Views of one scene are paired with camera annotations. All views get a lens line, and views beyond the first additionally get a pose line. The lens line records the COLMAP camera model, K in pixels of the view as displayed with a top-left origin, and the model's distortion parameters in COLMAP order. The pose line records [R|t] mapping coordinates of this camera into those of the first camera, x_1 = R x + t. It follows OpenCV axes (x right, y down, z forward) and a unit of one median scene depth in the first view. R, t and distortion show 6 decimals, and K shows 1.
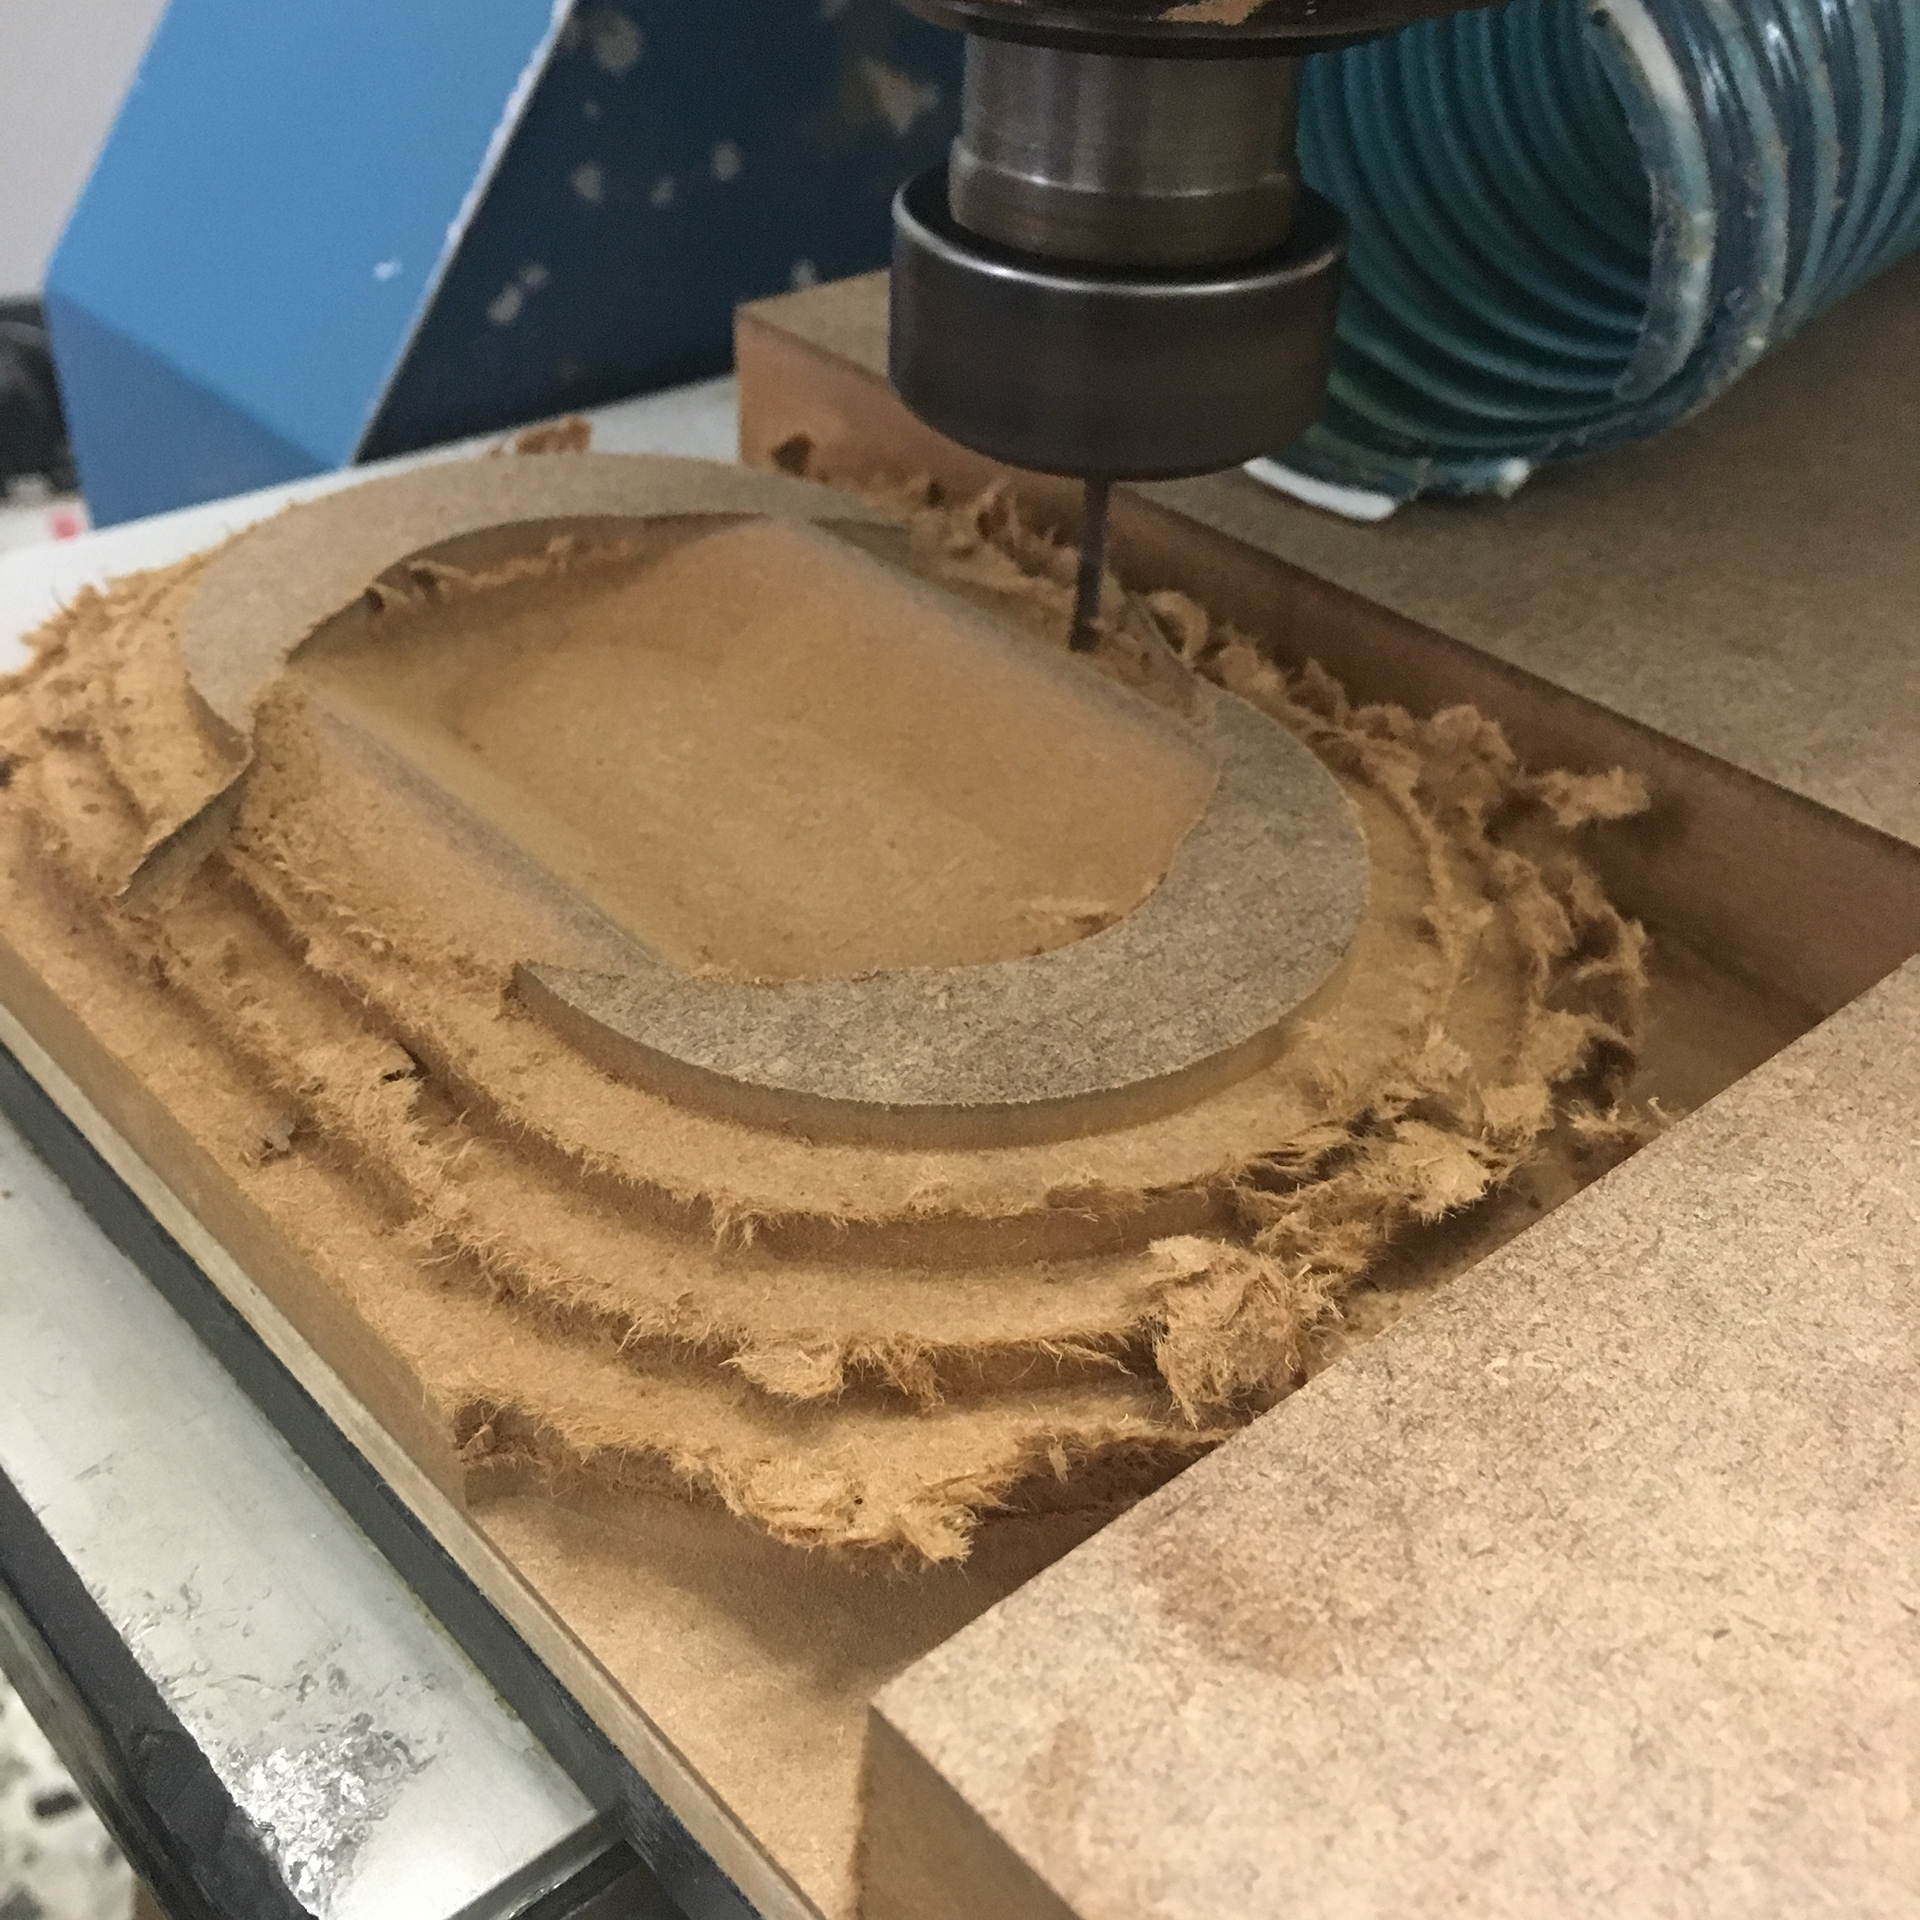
lens RADIAL K [[2247.1, 0, 948.6], [0, 2247.1, 946.7], [0, 0, 1]] dist [0.031531, 0.000000]
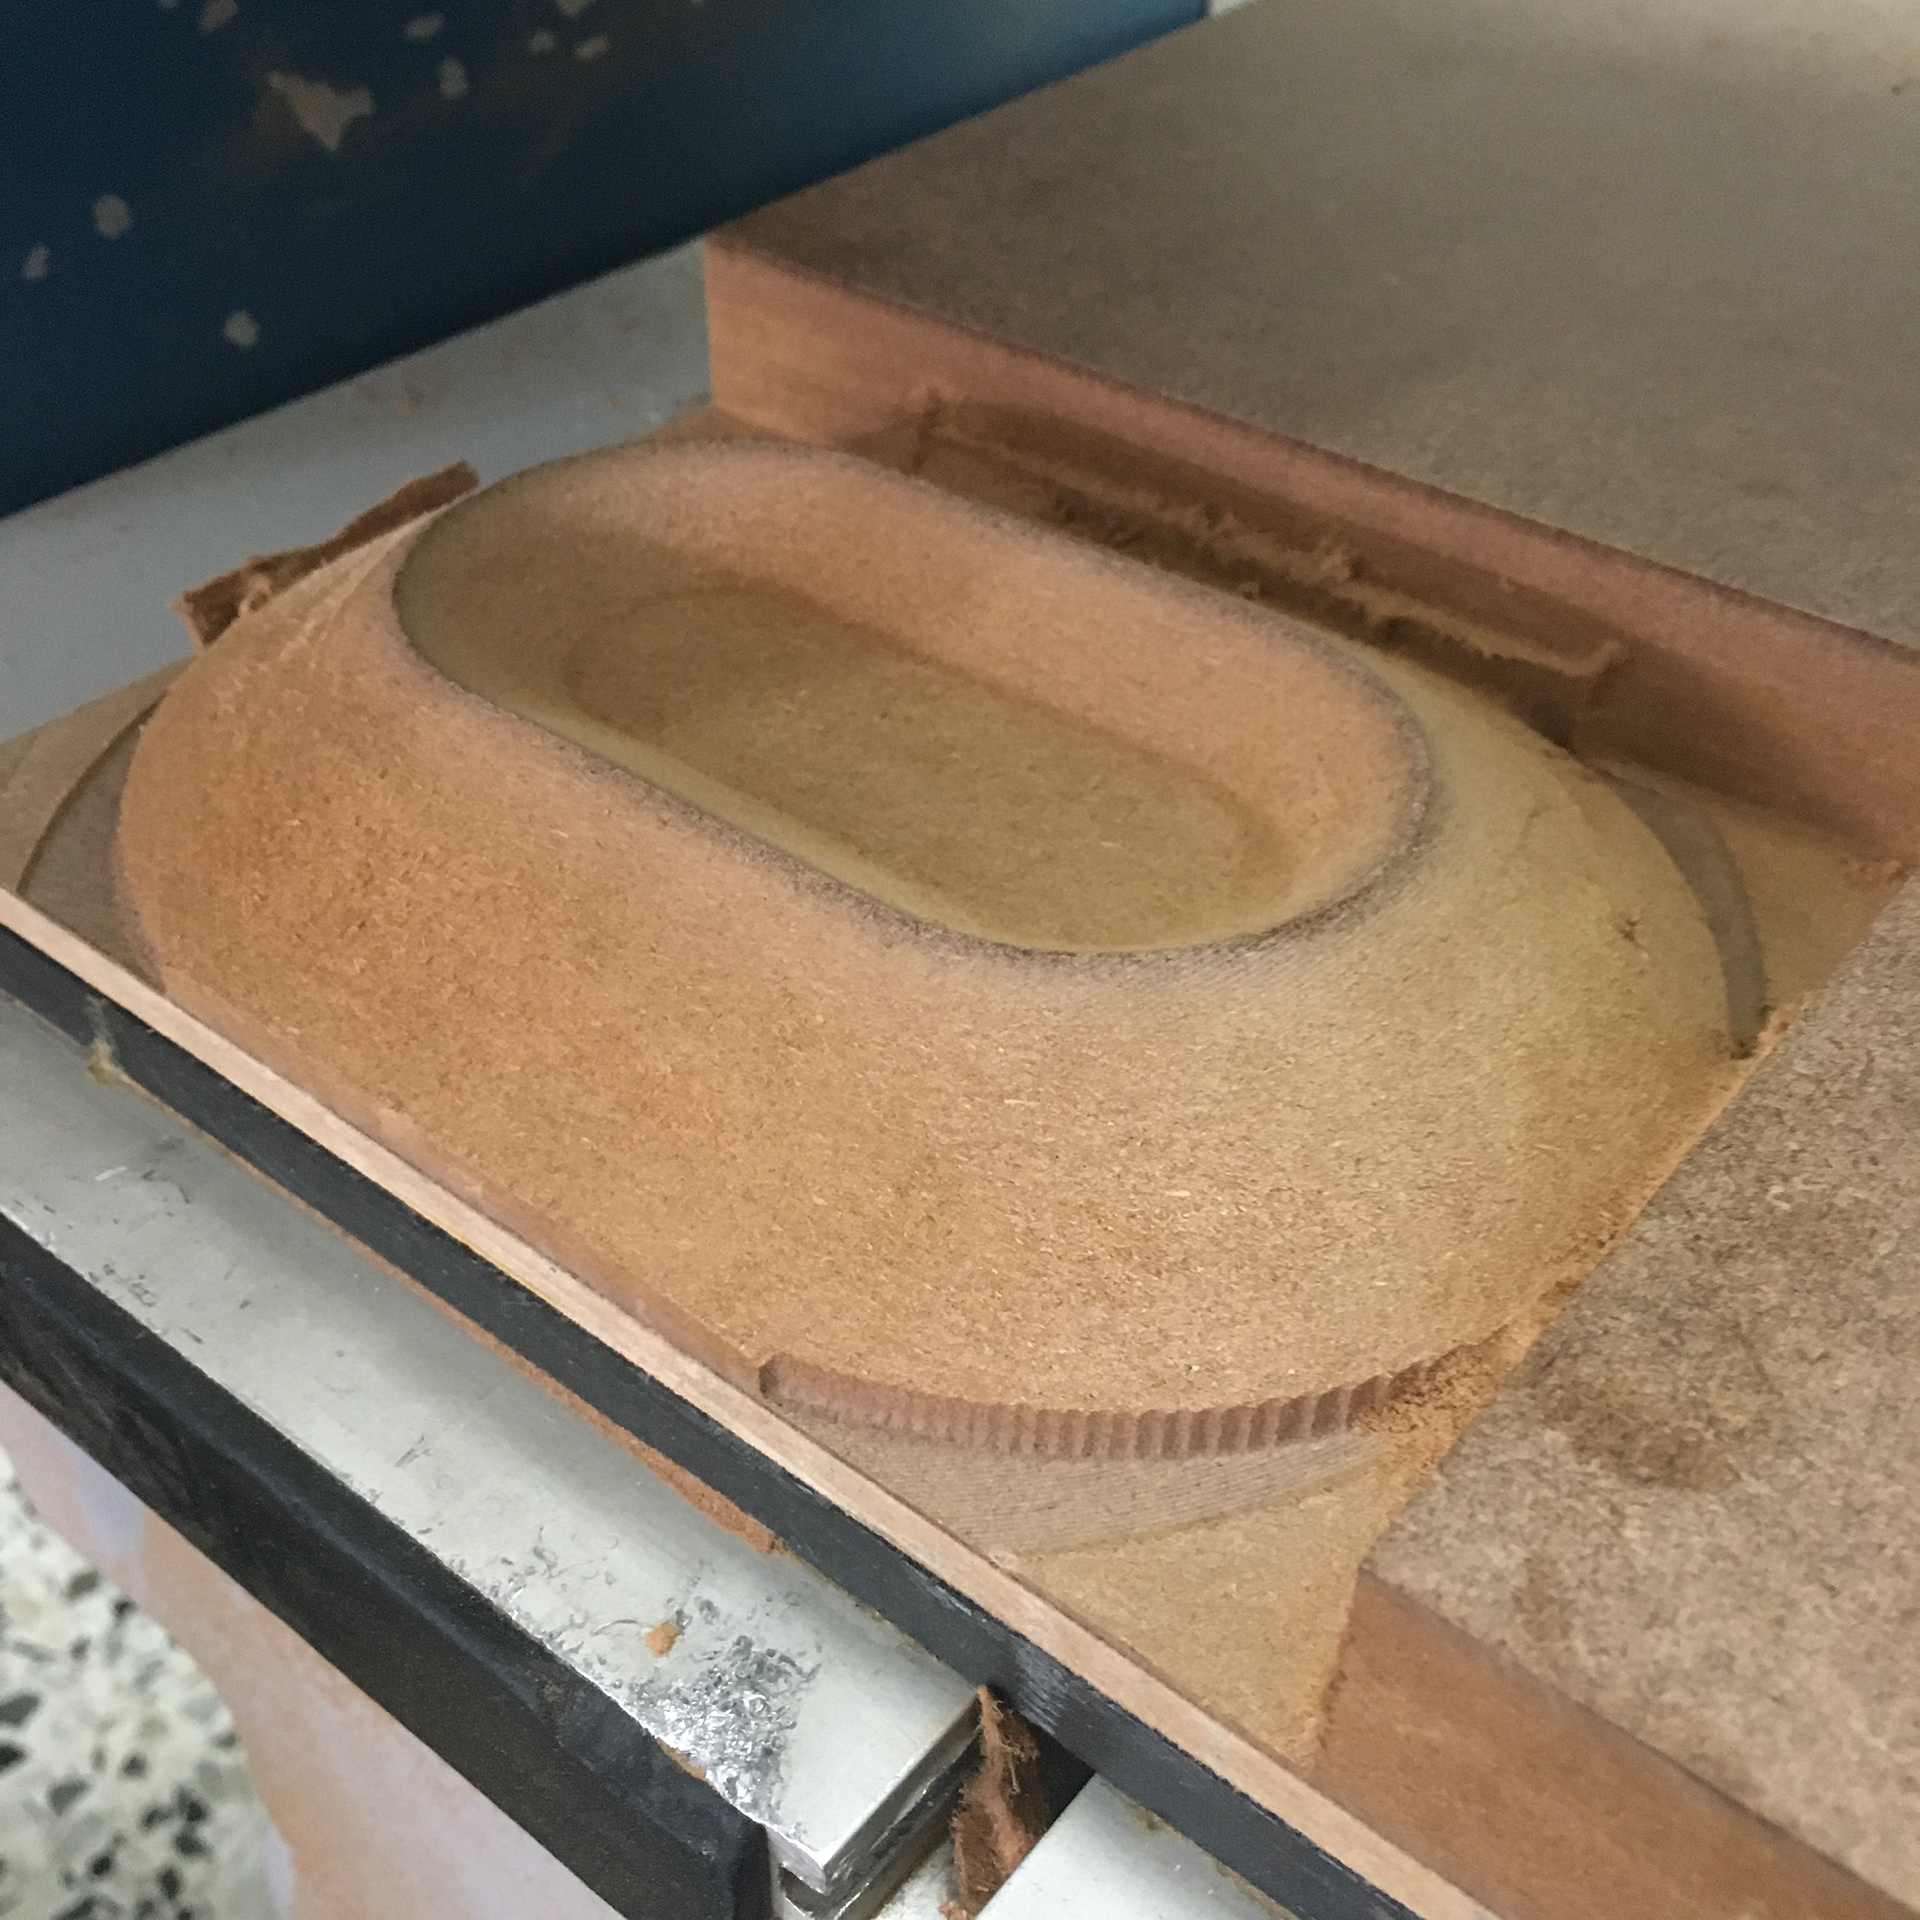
lens RADIAL K [[2247.1, 0, 946.0], [0, 2247.1, 949.9], [0, 0, 1]] dist [0.031531, 0.000000]
pose [[0.986742, -0.126055, 0.102227, -0.274960], [0.117509, 0.989365, 0.085720, -0.083804], [-0.111946, -0.072571, 0.991061, -0.076852]]
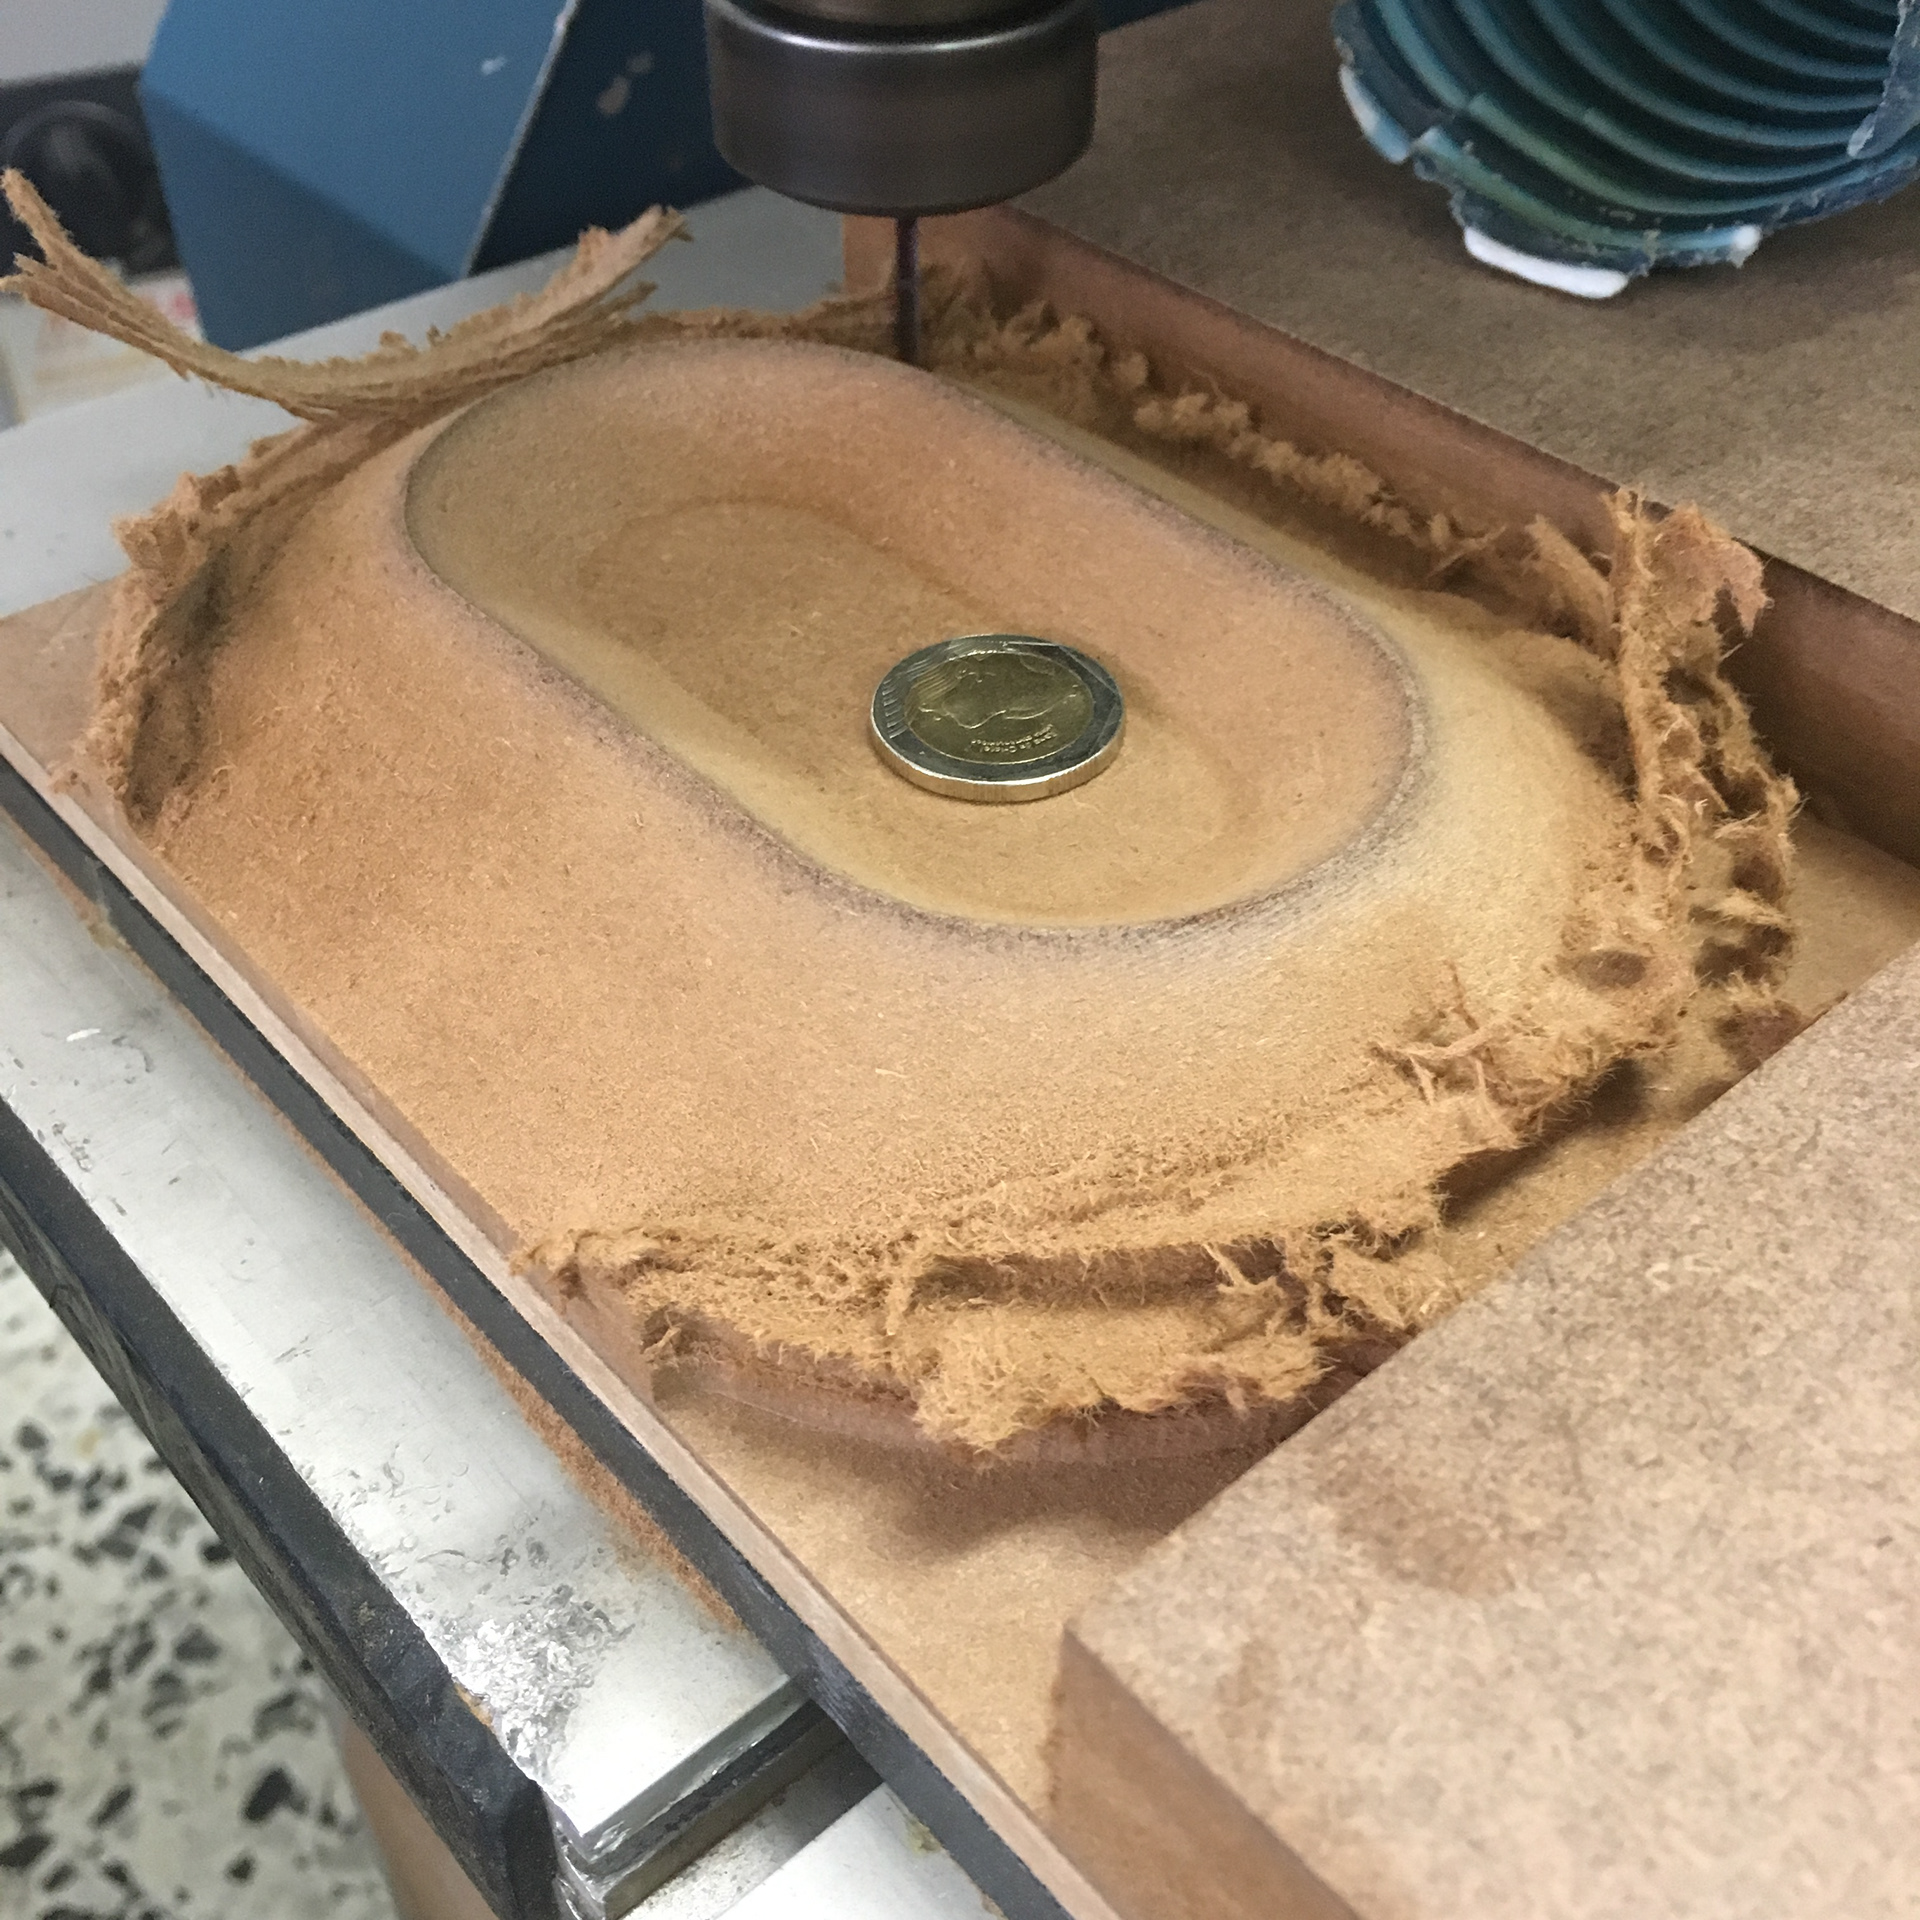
lens RADIAL K [[2247.1, 0, 948.6], [0, 2247.1, 946.4], [0, 0, 1]] dist [0.031531, 0.000000]
pose [[0.998734, -0.026420, -0.042808, -0.030120], [0.031172, 0.992940, 0.114448, -0.087905], [0.039482, -0.115637, 0.992507, -0.009730]]
